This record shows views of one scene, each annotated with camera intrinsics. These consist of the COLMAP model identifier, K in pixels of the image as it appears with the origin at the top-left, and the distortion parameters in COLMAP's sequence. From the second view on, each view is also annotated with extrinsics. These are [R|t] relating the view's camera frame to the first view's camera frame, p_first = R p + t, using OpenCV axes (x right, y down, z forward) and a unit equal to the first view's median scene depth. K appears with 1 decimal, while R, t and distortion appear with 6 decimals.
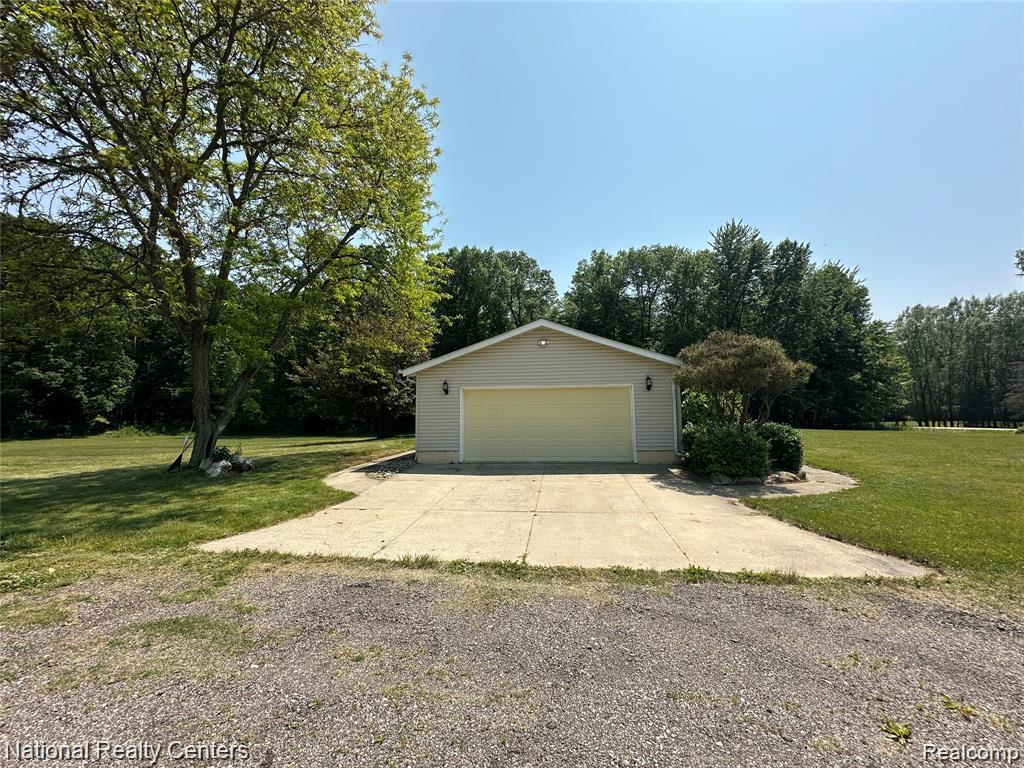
lens RADIAL K [[407.1, 0, 512.6], [0, 407.1, 384.3], [0, 0, 1]] dist [-0.004053, 0.000550]
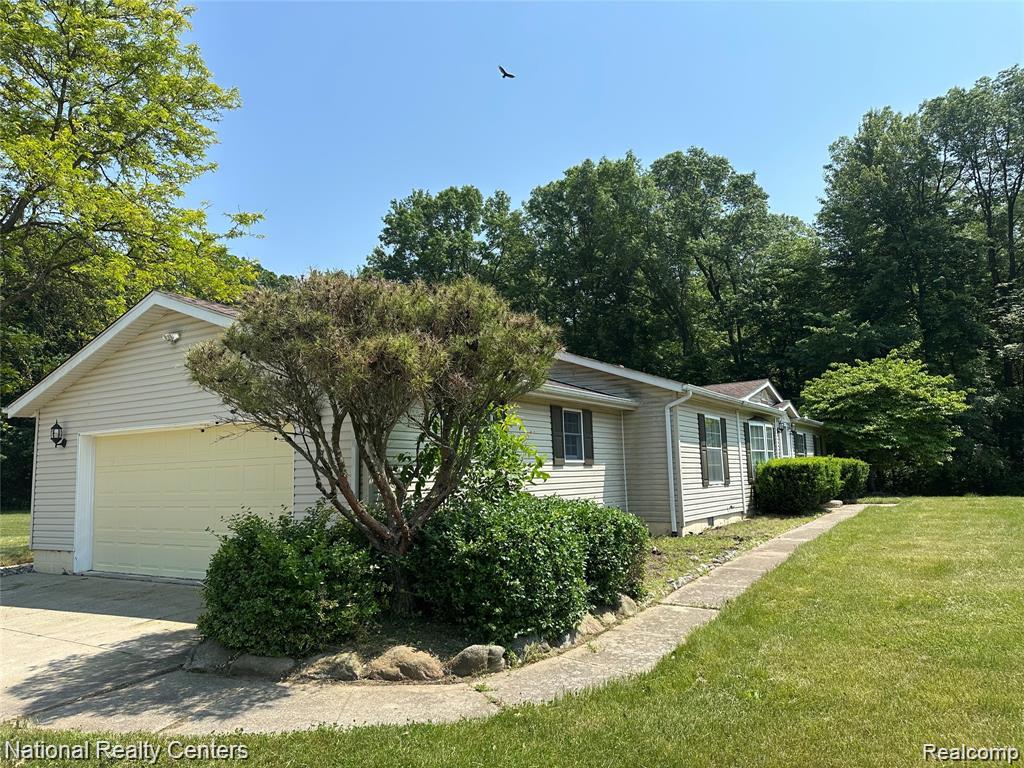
lens RADIAL K [[718.3, 0, 512.8], [0, 718.3, 384.3], [0, 0, 1]] dist [0.013352, -0.003212]
pose [[0.914655, -0.078712, -0.396497, 0.151371], [0.065326, 0.996748, -0.047177, 0.005058], [0.398921, 0.017249, 0.916823, 0.062327]]
